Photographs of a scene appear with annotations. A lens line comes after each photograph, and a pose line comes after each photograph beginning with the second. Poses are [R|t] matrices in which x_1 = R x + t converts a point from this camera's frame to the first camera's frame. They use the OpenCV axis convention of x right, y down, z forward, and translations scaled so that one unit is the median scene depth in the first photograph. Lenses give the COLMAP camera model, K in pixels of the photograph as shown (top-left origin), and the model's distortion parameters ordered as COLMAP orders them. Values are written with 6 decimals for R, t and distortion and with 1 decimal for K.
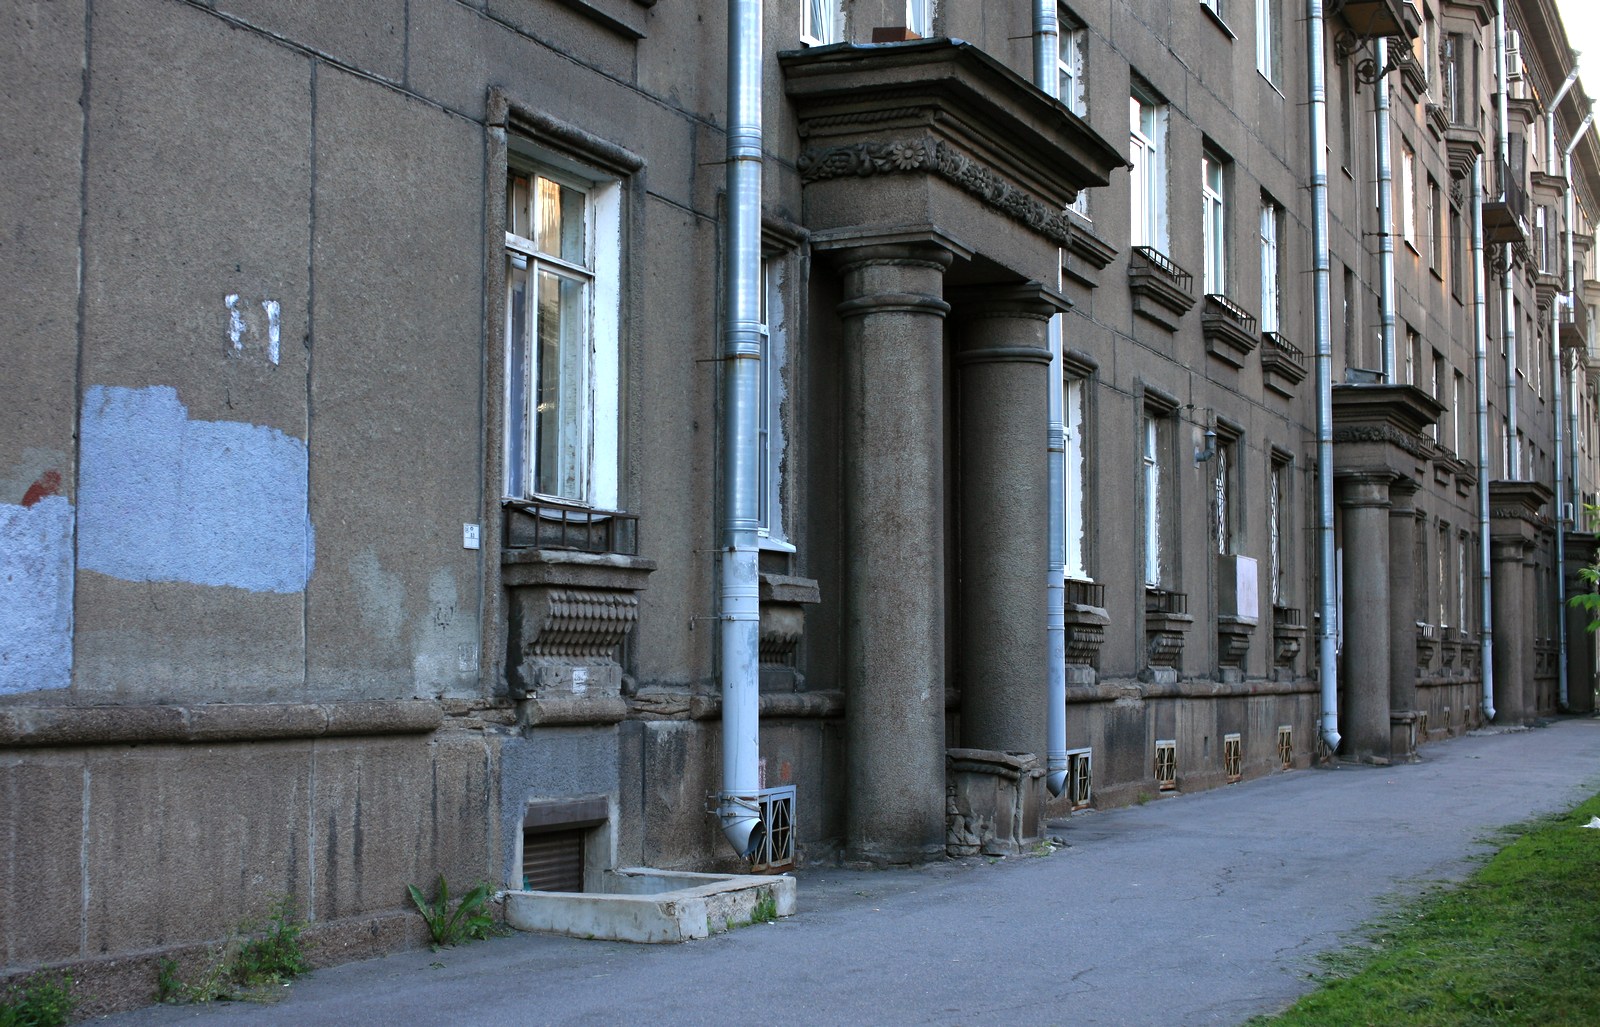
lens RADIAL K [[2337.0, 0, 799.5], [0, 2337.0, 511.6], [0, 0, 1]] dist [-0.040705, 0.000000]
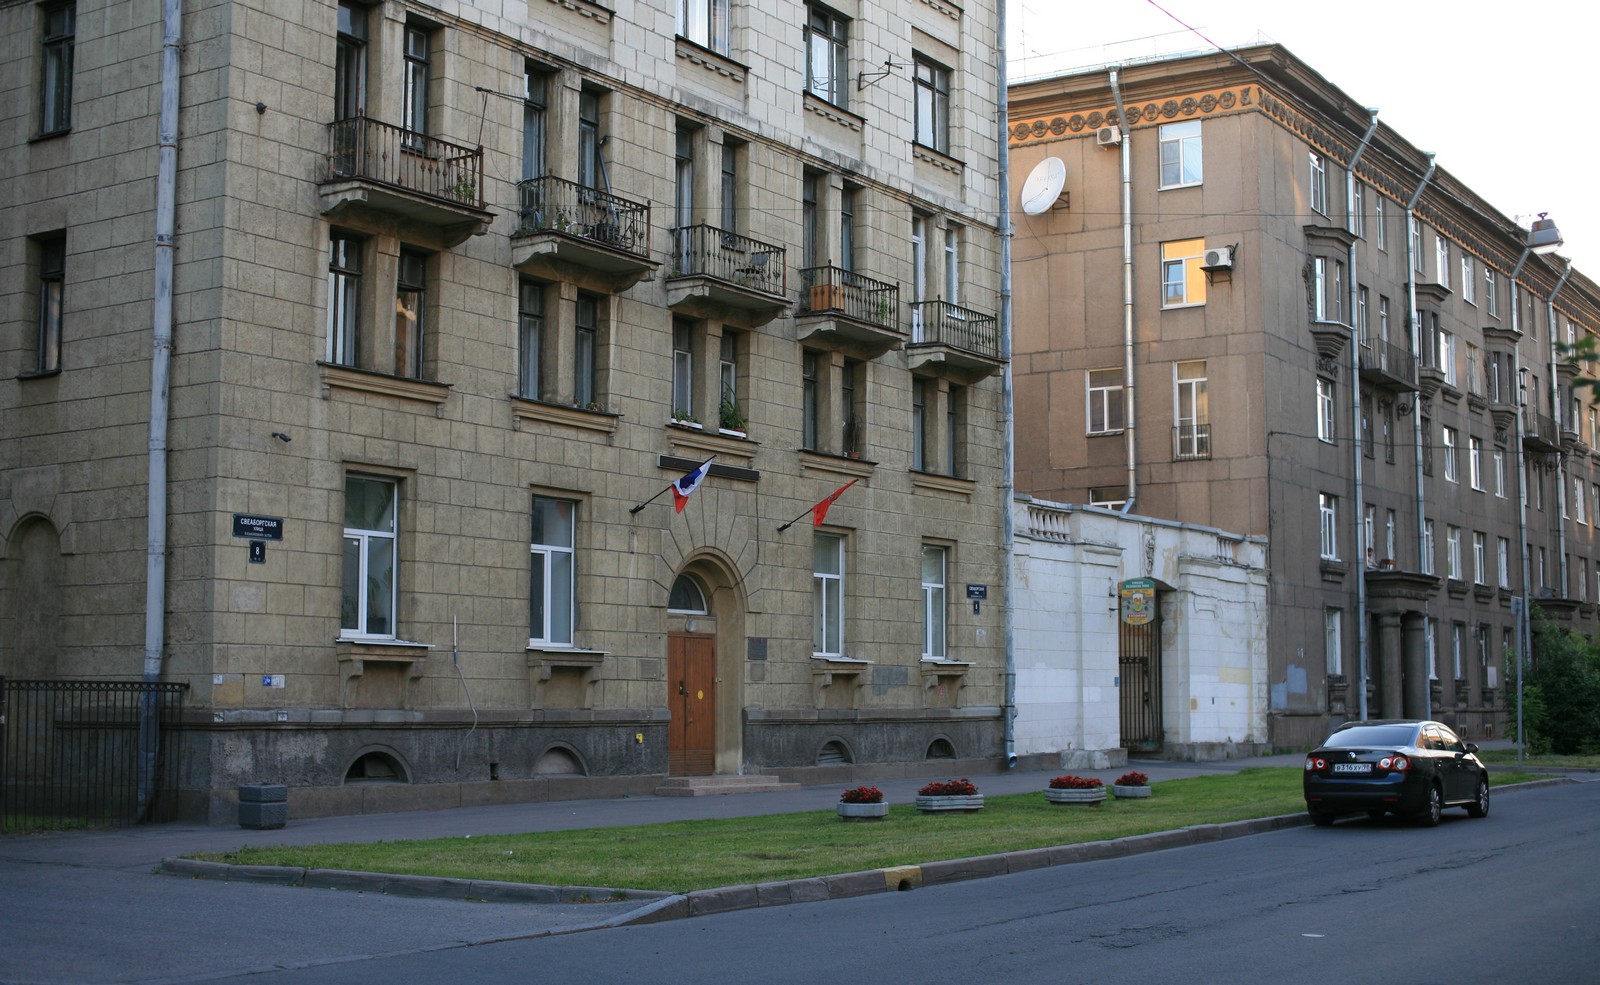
lens RADIAL K [[2095.5, 0, 800.8], [0, 2095.5, 490.8], [0, 0, 1]] dist [-0.005330, 0.000000]
pose [[0.983533, -0.019548, -0.179669, -0.267293], [0.013871, 0.999366, -0.032804, -0.175982], [0.180197, 0.029772, 0.983180, -2.473077]]
